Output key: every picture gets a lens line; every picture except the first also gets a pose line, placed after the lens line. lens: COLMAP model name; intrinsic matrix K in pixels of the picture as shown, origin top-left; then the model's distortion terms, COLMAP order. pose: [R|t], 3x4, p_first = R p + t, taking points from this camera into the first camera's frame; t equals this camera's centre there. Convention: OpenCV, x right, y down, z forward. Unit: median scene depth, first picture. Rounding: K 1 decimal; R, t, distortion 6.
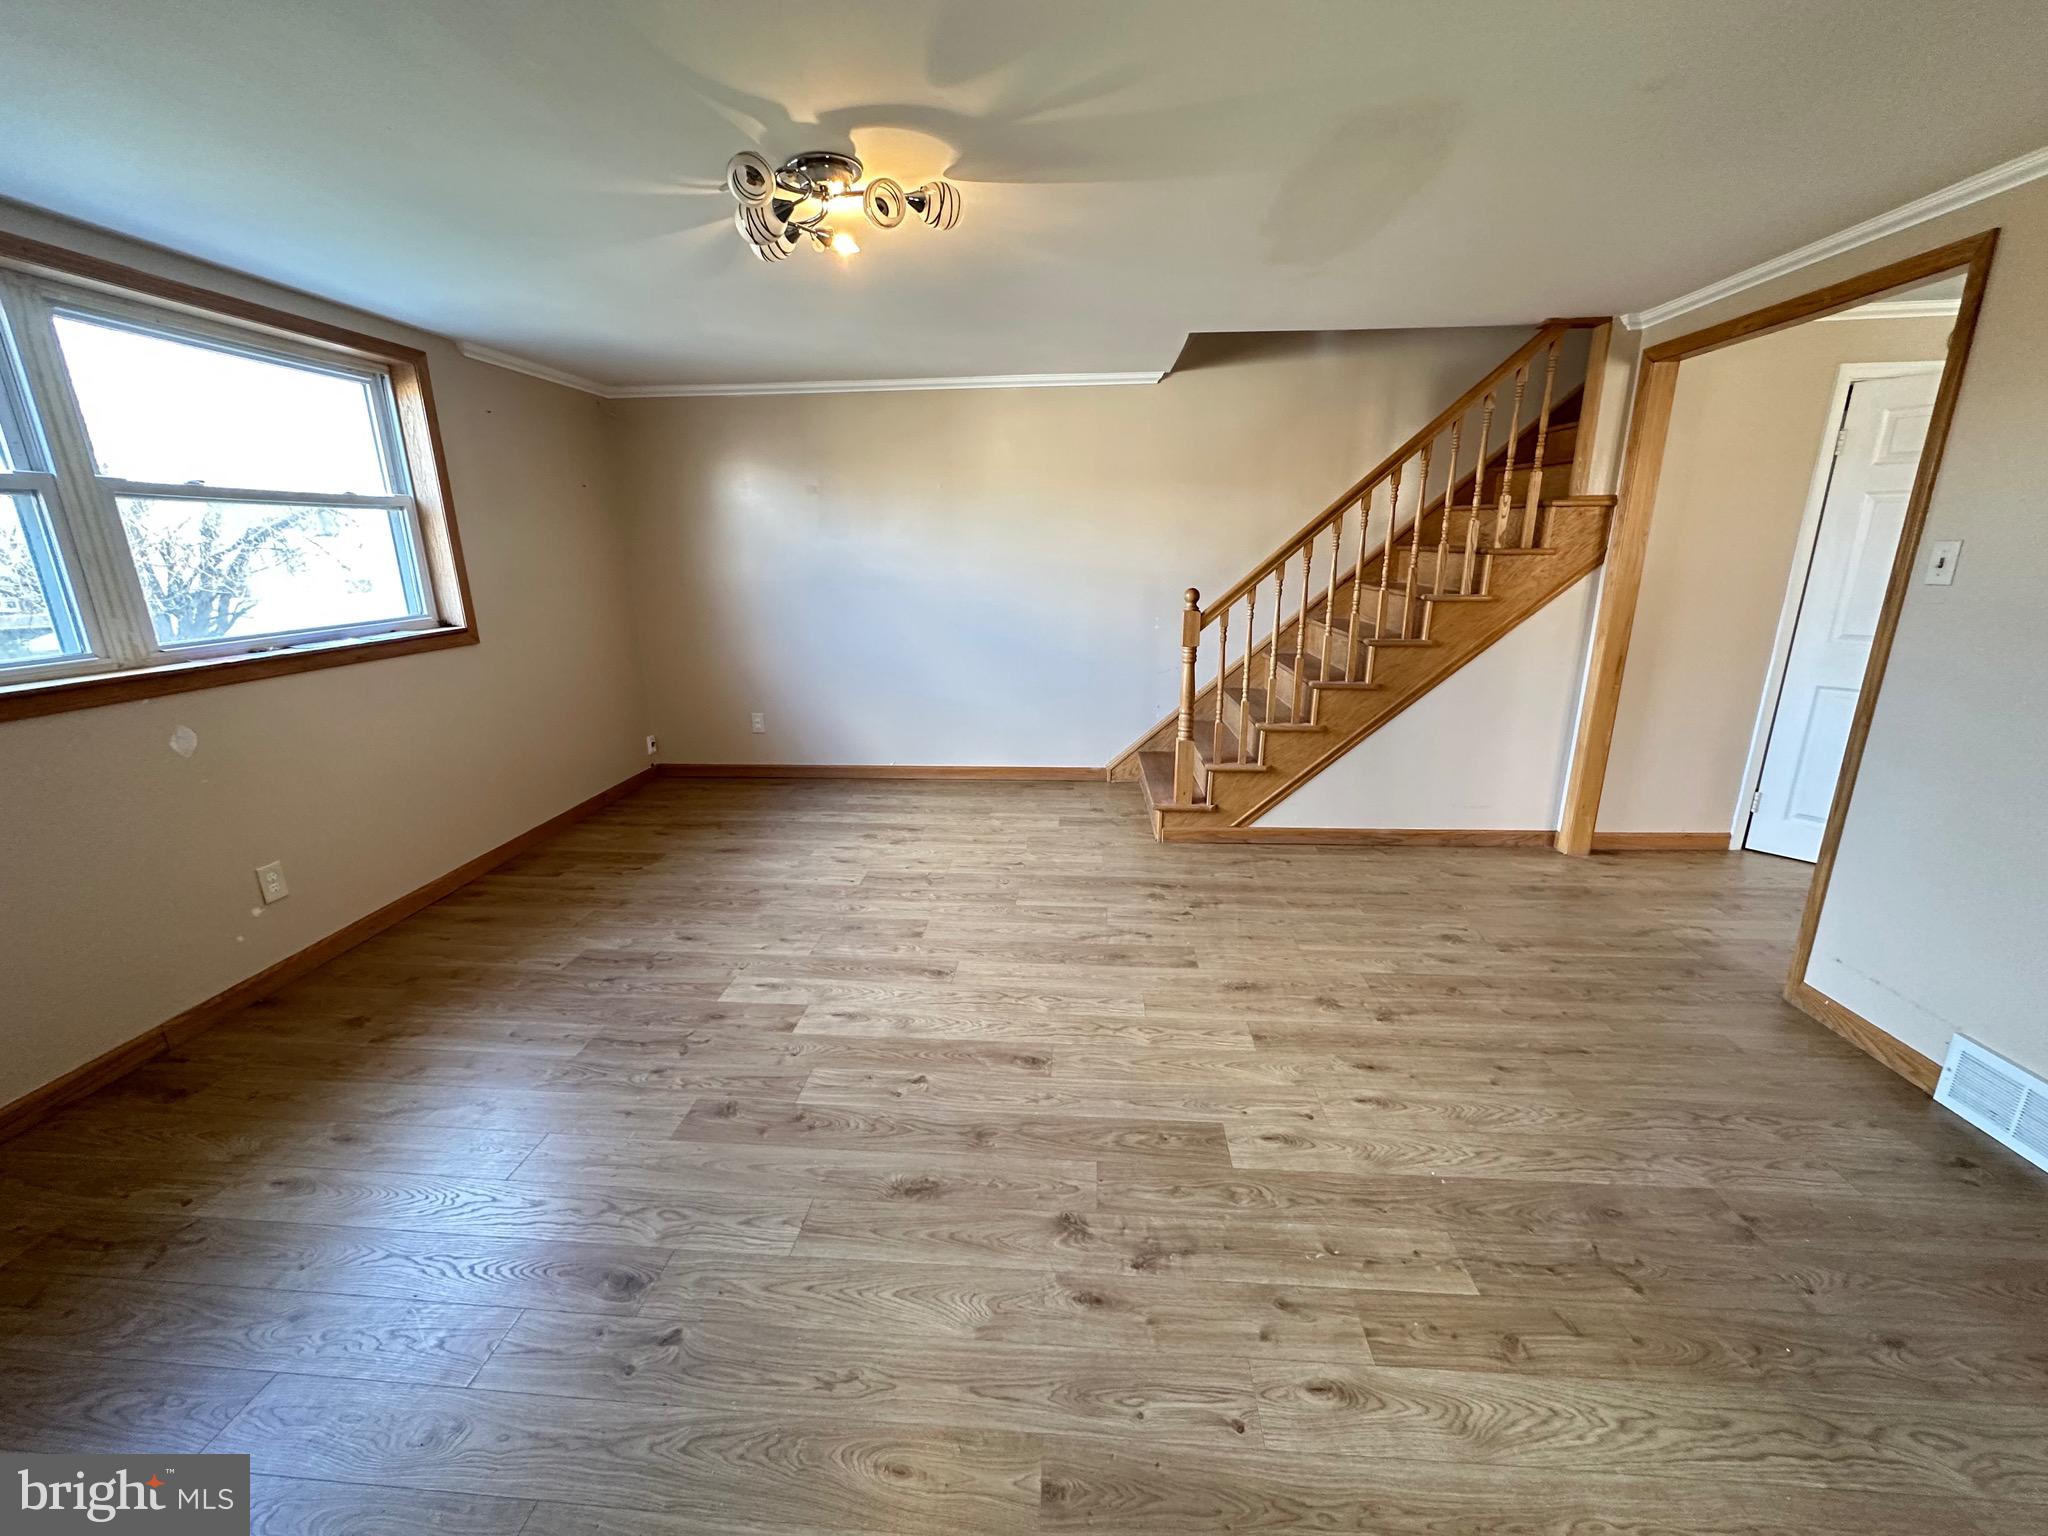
lens RADIAL K [[812.7, 0, 1025.5], [0, 812.7, 762.5], [0, 0, 1]] dist [-0.001733, -0.000068]
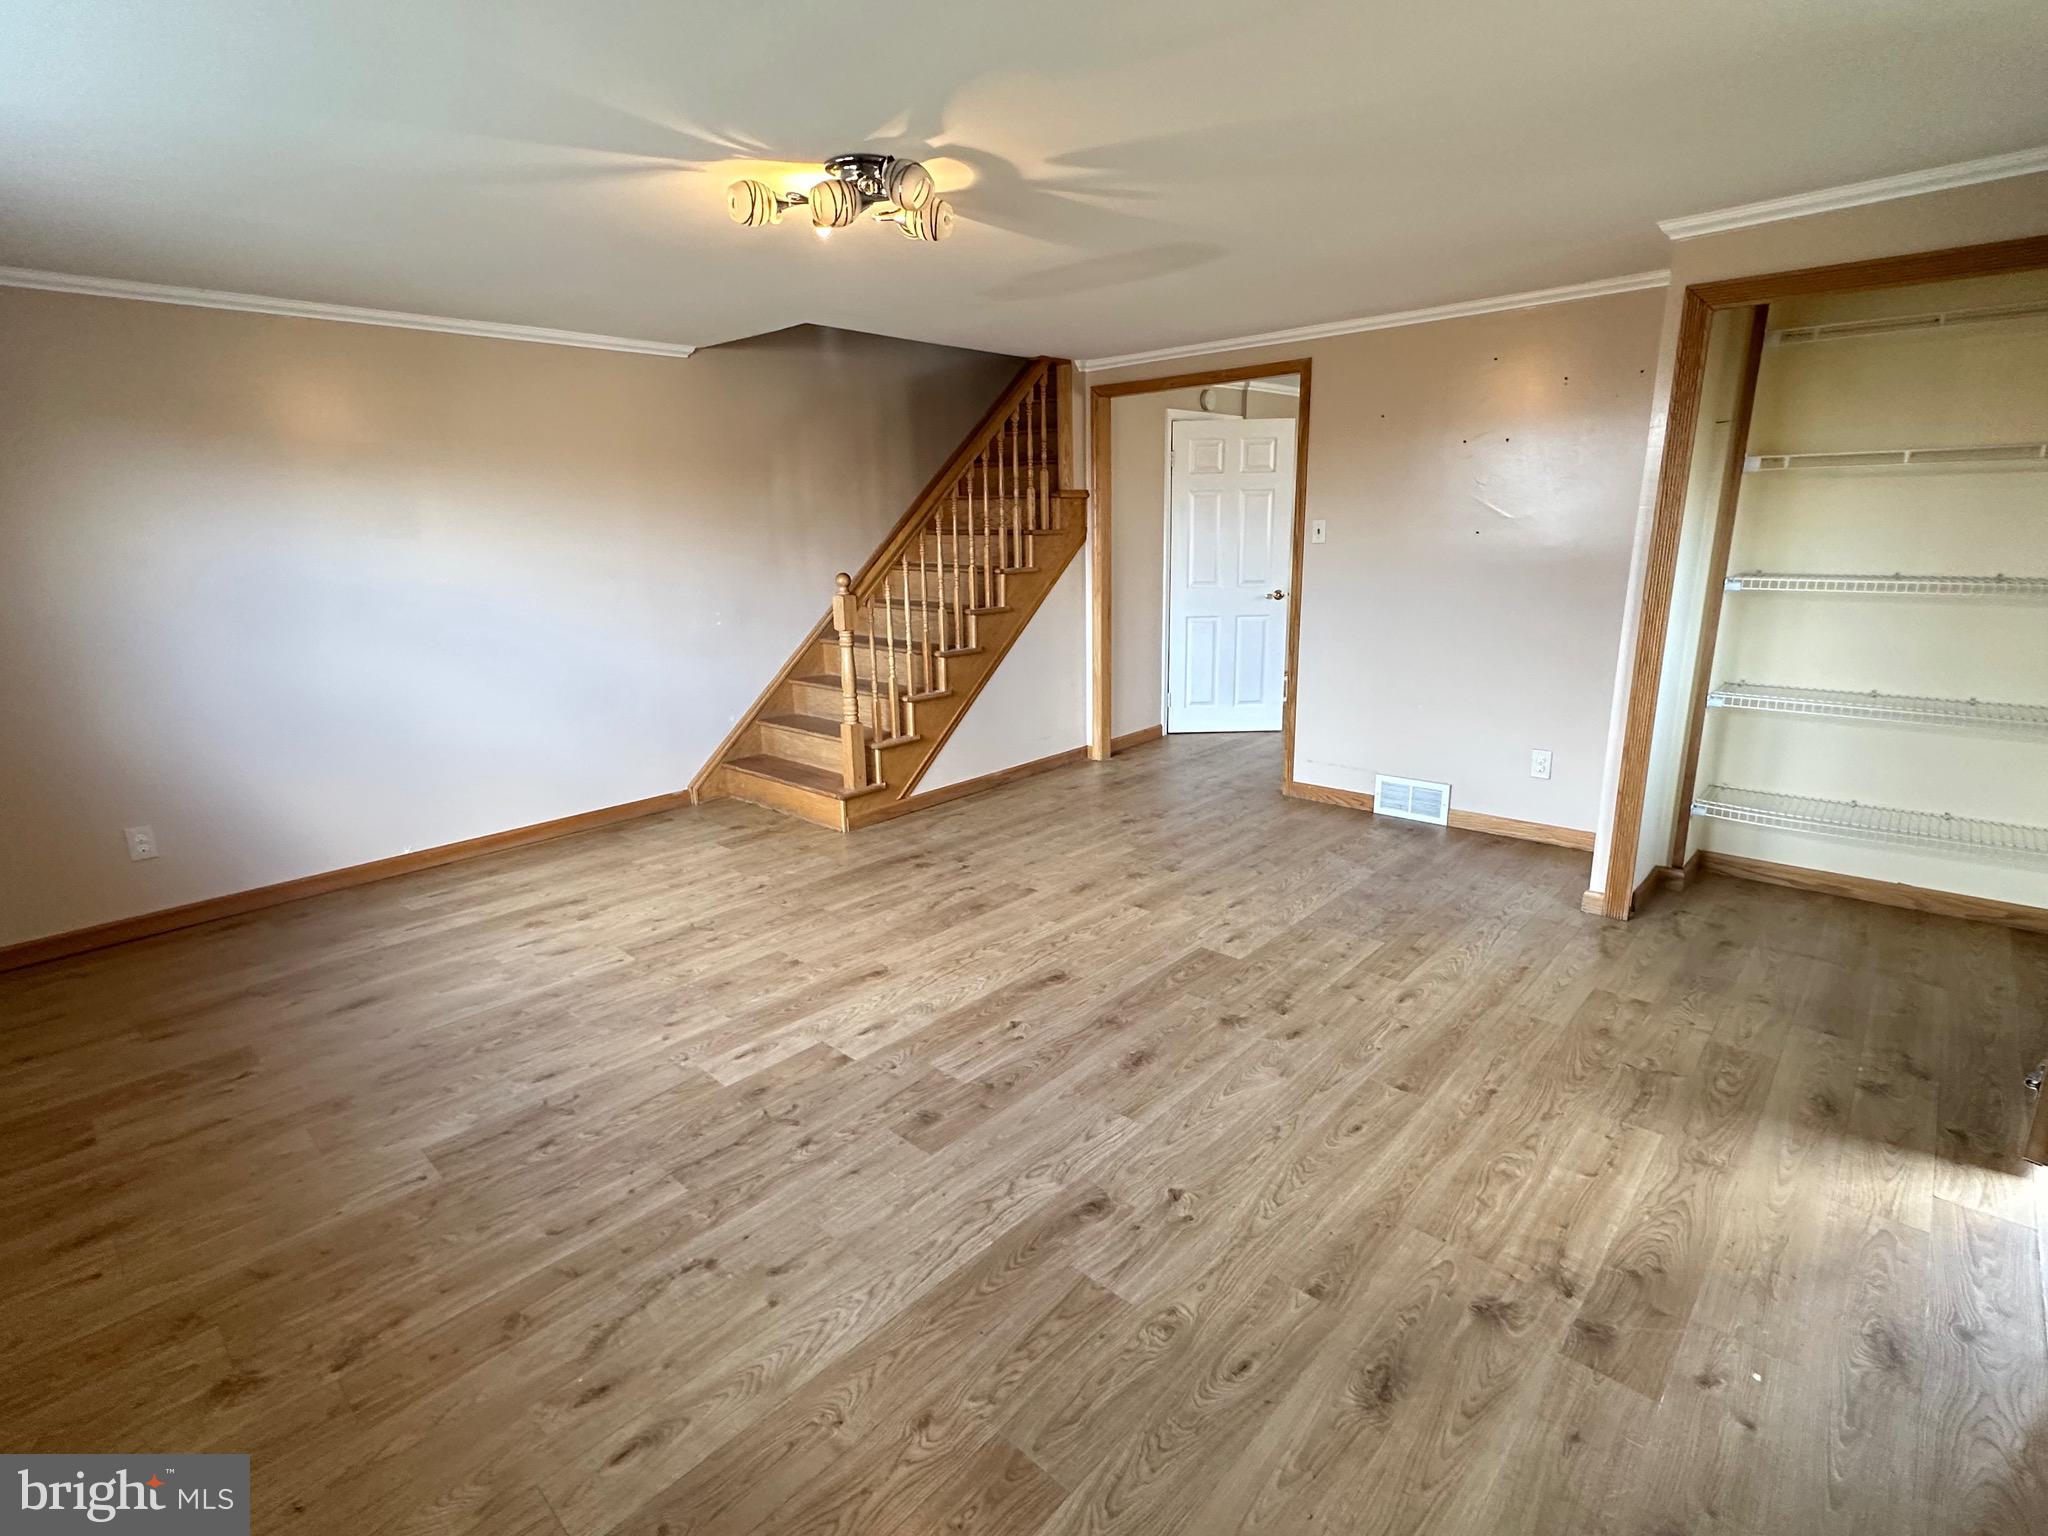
lens RADIAL K [[969.0, 0, 1024.0], [0, 969.0, 768.0], [0, 0, 1]] dist [-0.001105, 0.000049]
pose [[0.625578, -0.197508, 0.754747, -0.697617], [0.219226, 0.972947, 0.072901, -0.019115], [-0.748727, 0.119855, 0.651953, 0.081003]]
